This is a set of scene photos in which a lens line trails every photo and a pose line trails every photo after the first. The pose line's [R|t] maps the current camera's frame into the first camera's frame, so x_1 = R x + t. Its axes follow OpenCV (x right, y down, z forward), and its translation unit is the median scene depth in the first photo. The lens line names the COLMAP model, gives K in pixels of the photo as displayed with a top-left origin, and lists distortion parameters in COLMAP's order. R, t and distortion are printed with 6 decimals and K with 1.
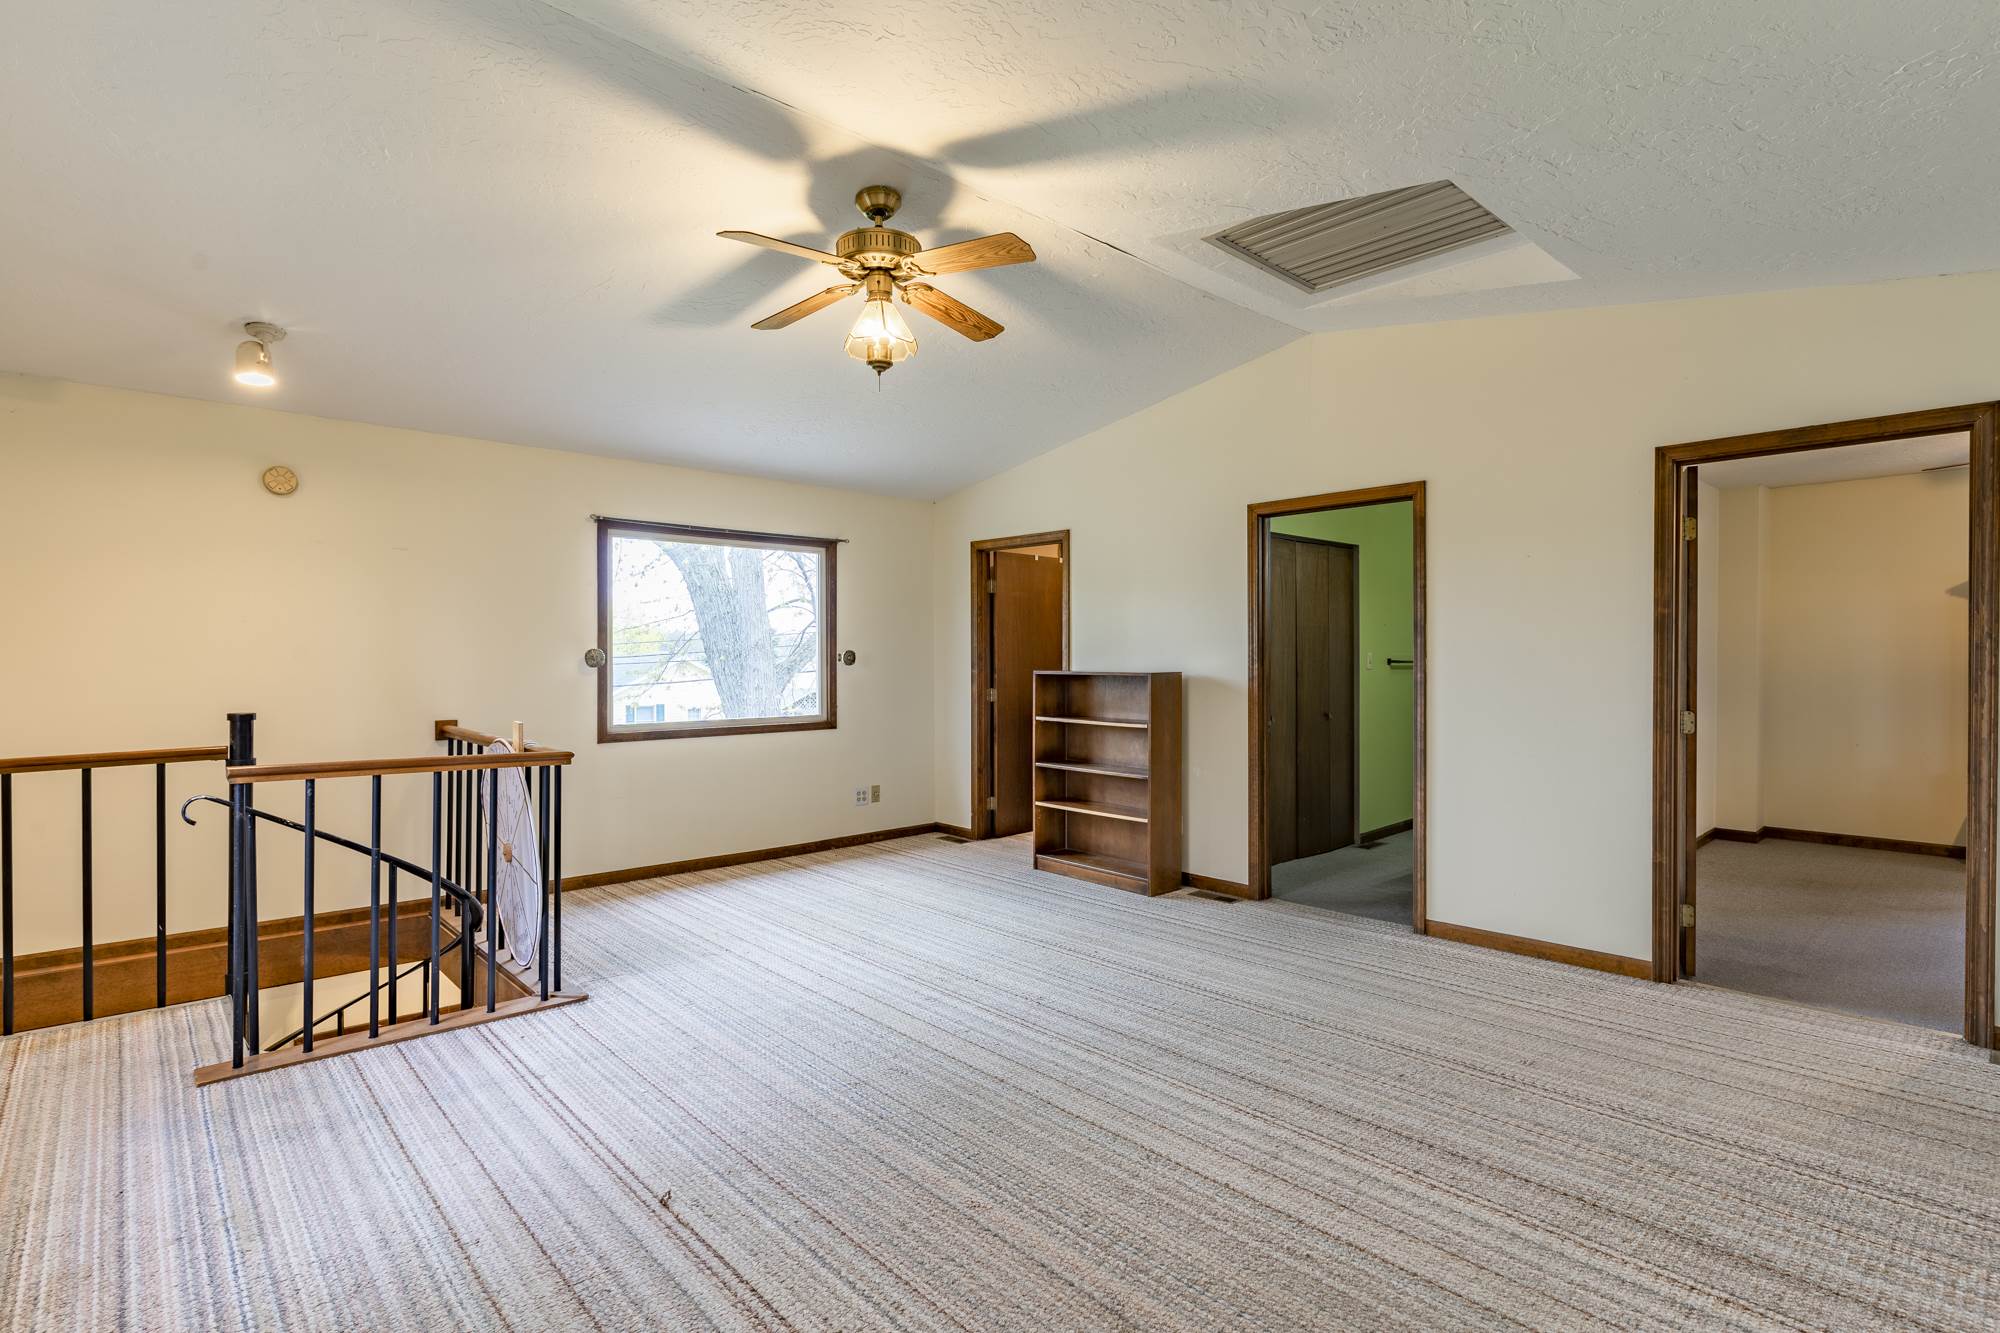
lens RADIAL K [[976.0, 0, 1000.0], [0, 976.0, 666.5], [0, 0, 1]] dist [0.000591, -0.000121]
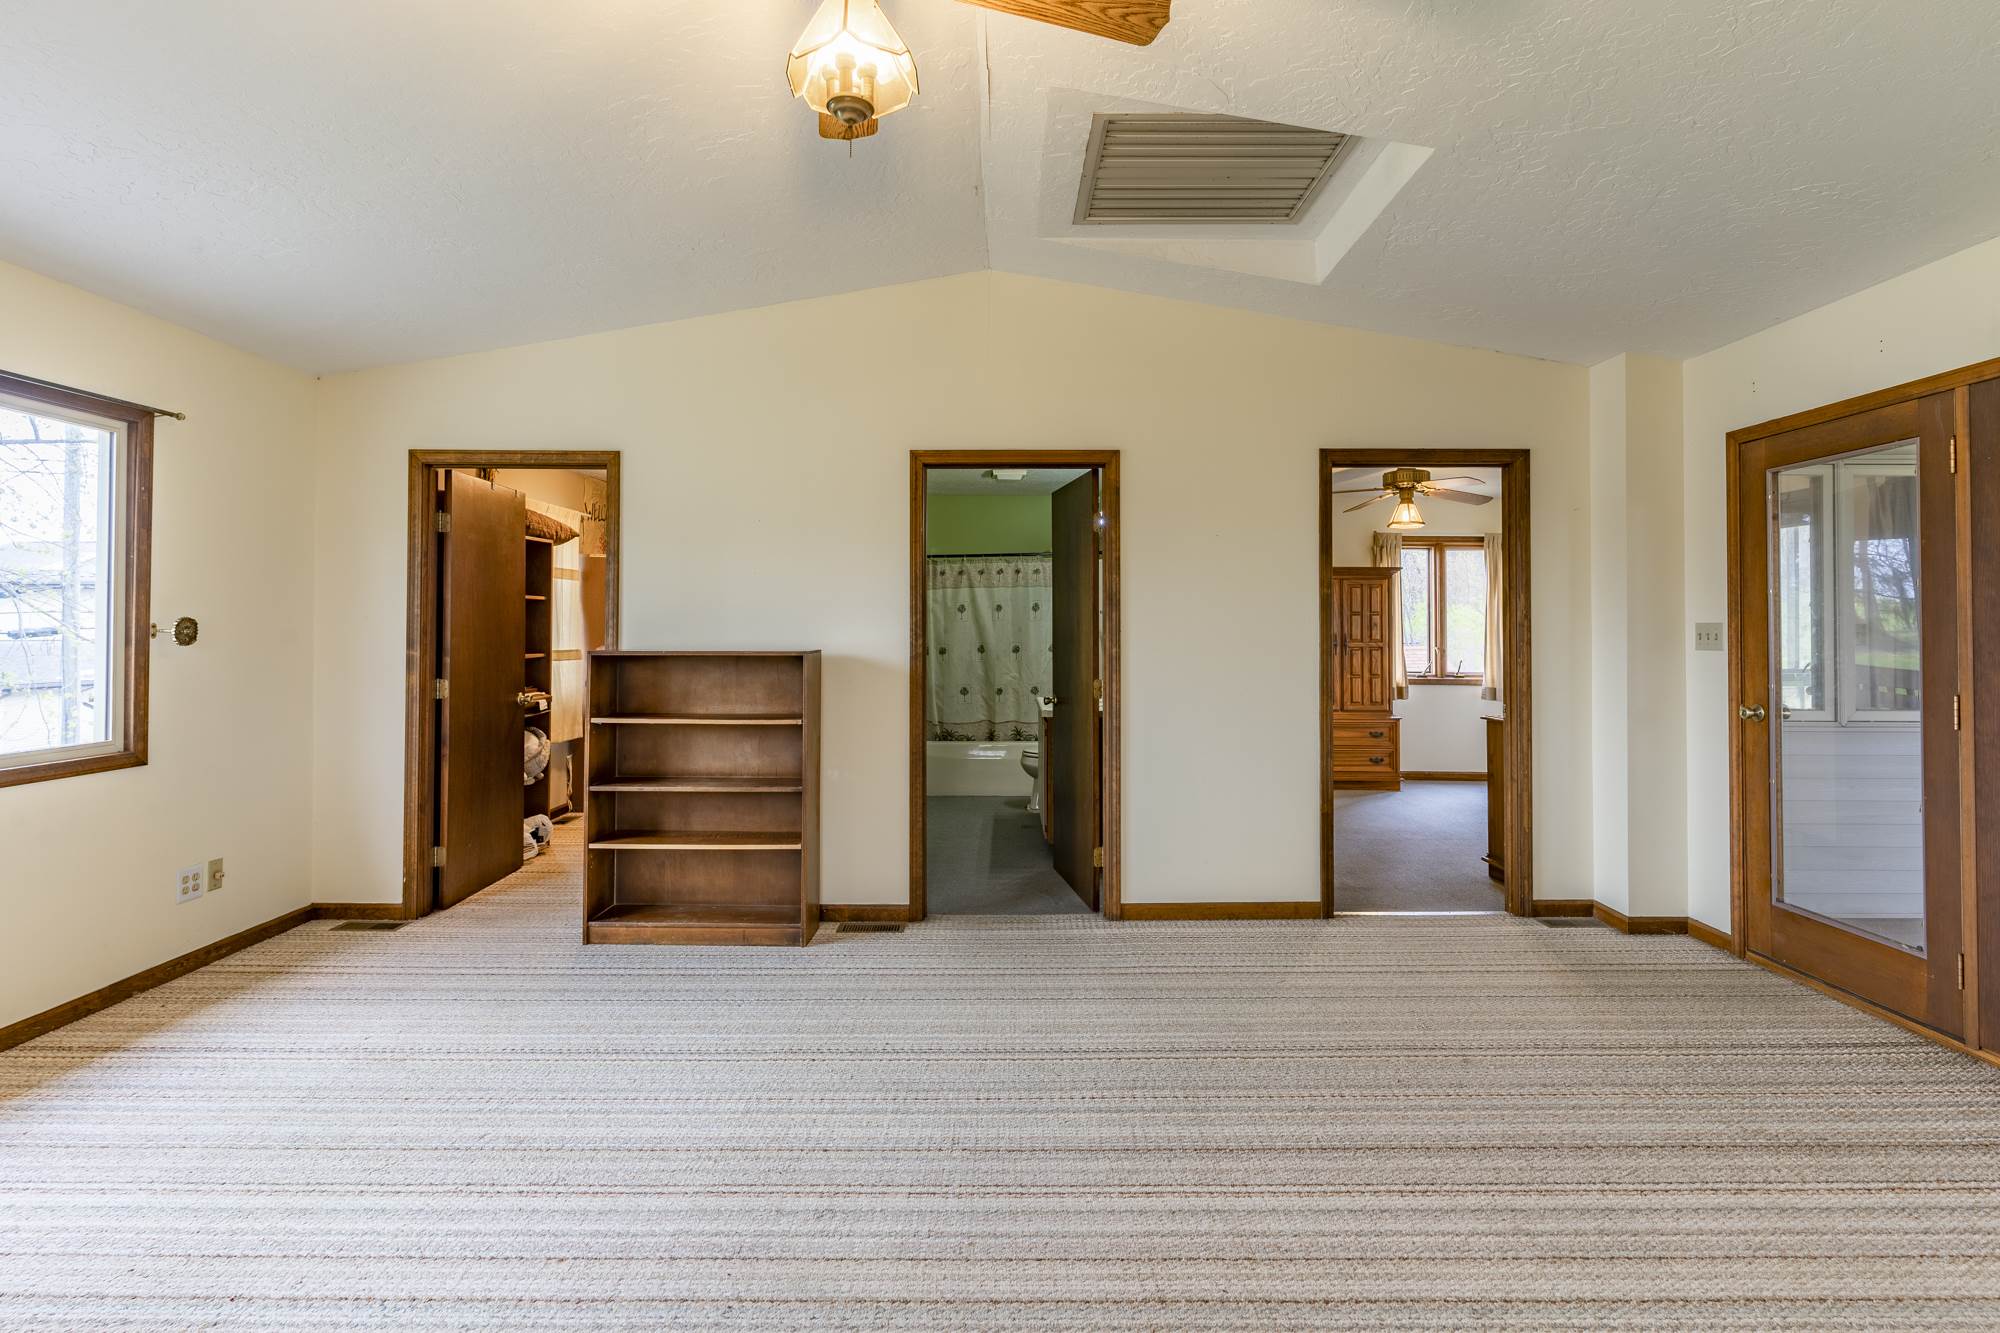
lens RADIAL K [[987.8, 0, 1014.9], [0, 987.8, 618.6], [0, 0, 1]] dist [0.001262, 0.000132]
pose [[0.673378, 0.010089, 0.739229, -0.313347], [0.005099, 0.999820, -0.018291, -0.004466], [-0.739281, 0.016086, 0.673205, 0.364579]]
